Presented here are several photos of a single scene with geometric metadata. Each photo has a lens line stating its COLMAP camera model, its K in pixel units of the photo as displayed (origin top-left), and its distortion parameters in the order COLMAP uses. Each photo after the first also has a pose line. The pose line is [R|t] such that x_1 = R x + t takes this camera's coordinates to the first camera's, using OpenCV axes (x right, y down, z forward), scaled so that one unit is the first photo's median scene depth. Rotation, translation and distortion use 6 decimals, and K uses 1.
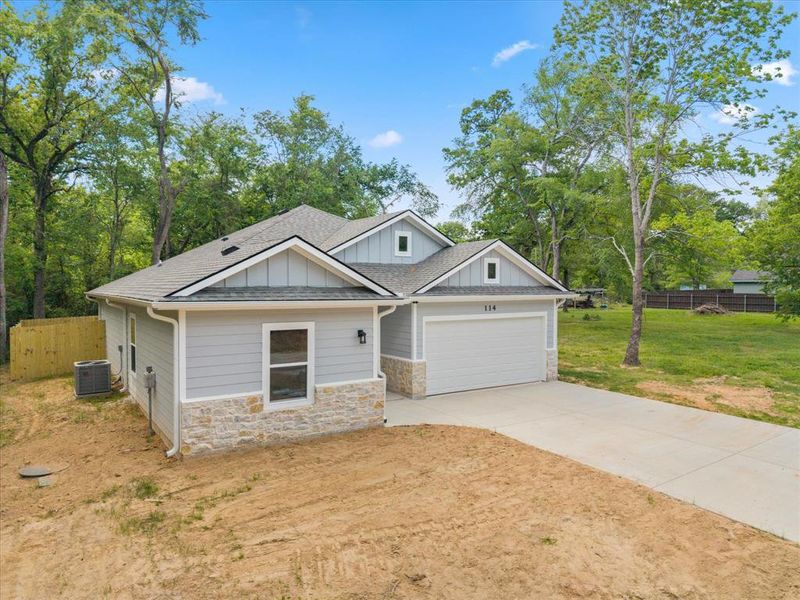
lens RADIAL K [[531.5, 0, 400.3], [0, 531.5, 301.0], [0, 0, 1]] dist [0.040988, -0.038972]
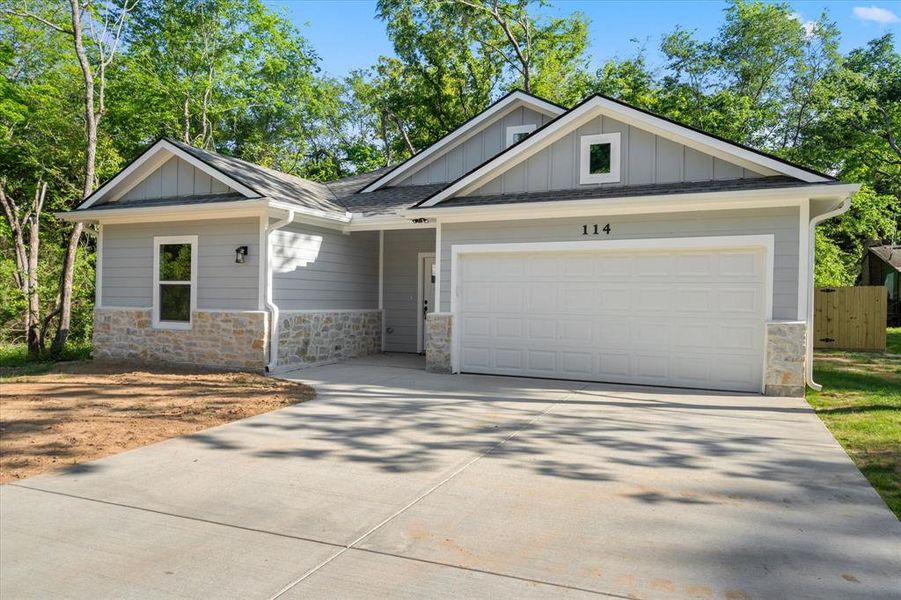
lens RADIAL K [[606.9, 0, 448.3], [0, 606.9, 298.4], [0, 0, 1]] dist [-0.003010, 0.008806]
pose [[0.525521, 0.000869, -0.850780, 0.844522], [-0.036471, 0.999103, -0.021507, 0.140057], [0.849999, 0.042331, 0.525081, 0.786975]]
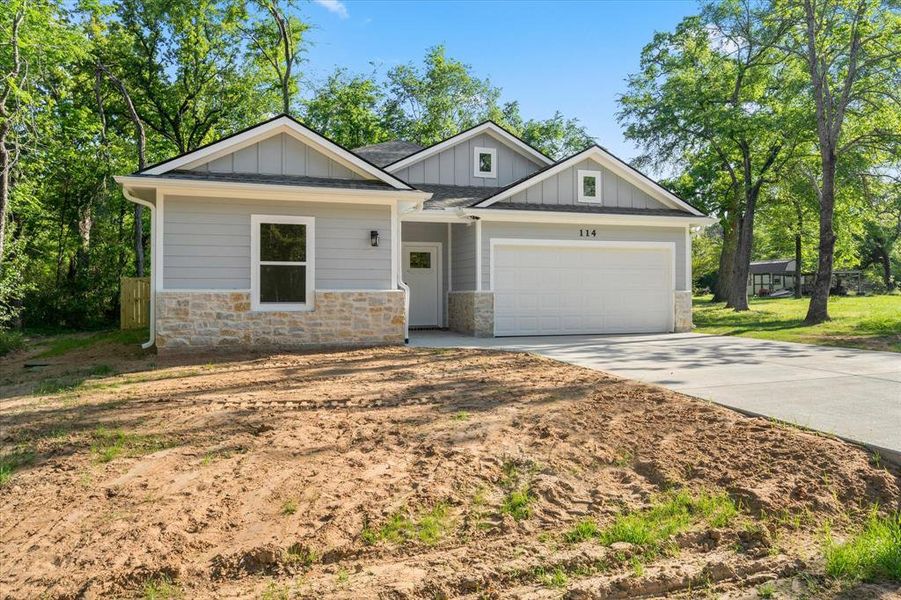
lens RADIAL K [[606.9, 0, 445.9], [0, 606.9, 292.0], [0, 0, 1]] dist [-0.003010, 0.008806]
pose [[0.959696, -0.007478, -0.280940, 0.307538], [-0.001897, 0.999451, -0.033084, 0.184745], [0.281034, 0.032284, 0.959155, 0.101023]]
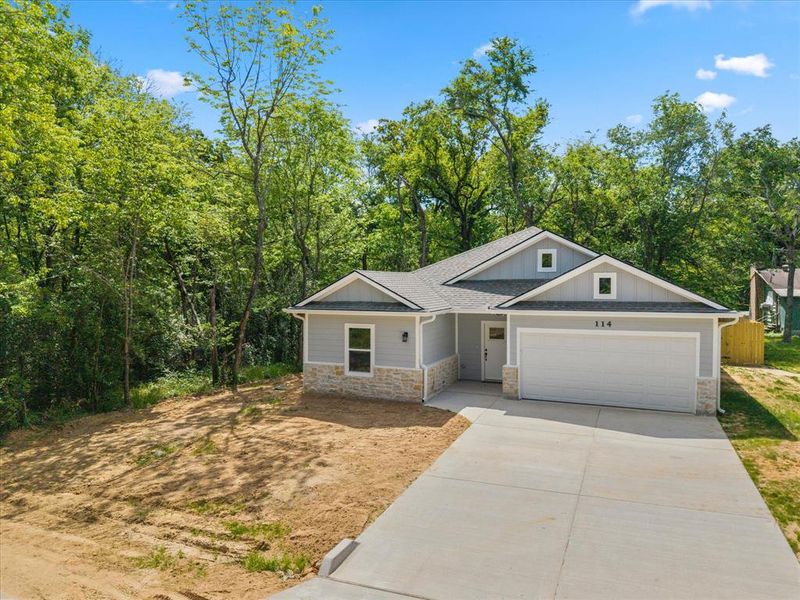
lens RADIAL K [[531.5, 0, 404.8], [0, 531.5, 294.3], [0, 0, 1]] dist [0.040988, -0.038972]
pose [[0.543754, 0.013297, -0.839139, 1.111855], [-0.019541, 0.999804, 0.003180, -0.051377], [0.839017, 0.014669, 0.543907, 0.221923]]
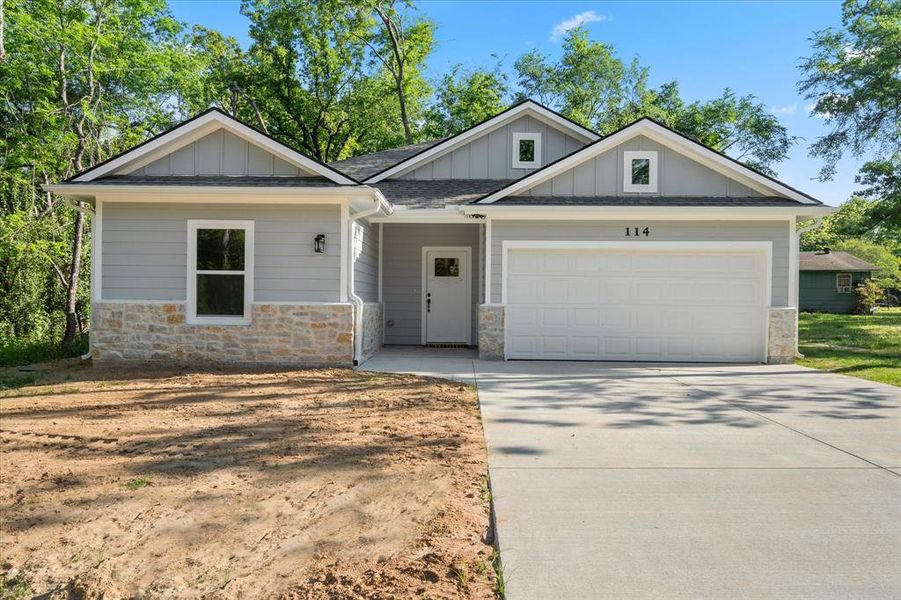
lens RADIAL K [[606.9, 0, 447.4], [0, 606.9, 305.3], [0, 0, 1]] dist [-0.003010, 0.008806]
pose [[0.815116, 0.011905, -0.579176, 0.559570], [-0.024445, 0.999605, -0.013855, 0.160520], [0.578782, 0.025452, 0.815085, 0.413850]]
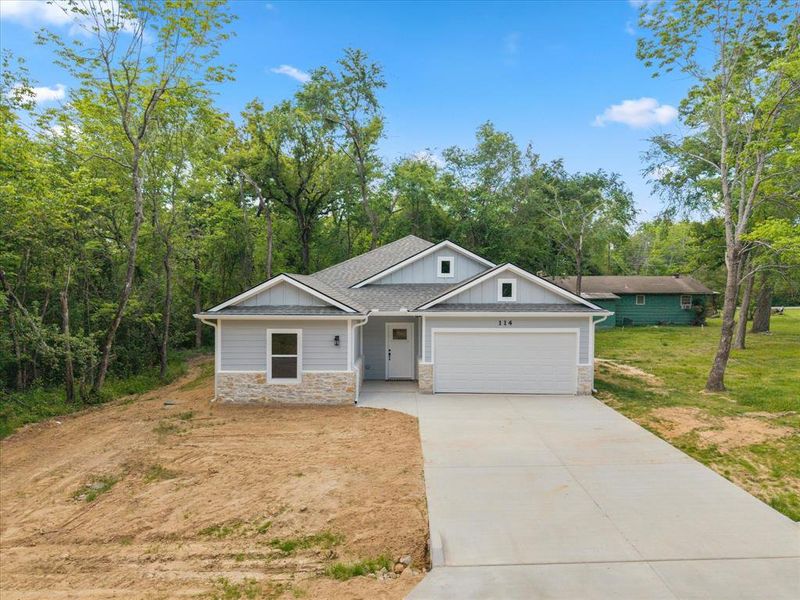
lens RADIAL K [[531.5, 0, 401.9], [0, 531.5, 302.8], [0, 0, 1]] dist [0.040988, -0.038972]
pose [[0.828271, 0.016925, -0.560073, 0.868065], [-0.016038, 0.999850, 0.006497, -0.046768], [0.560099, 0.003601, 0.828418, -0.087749]]
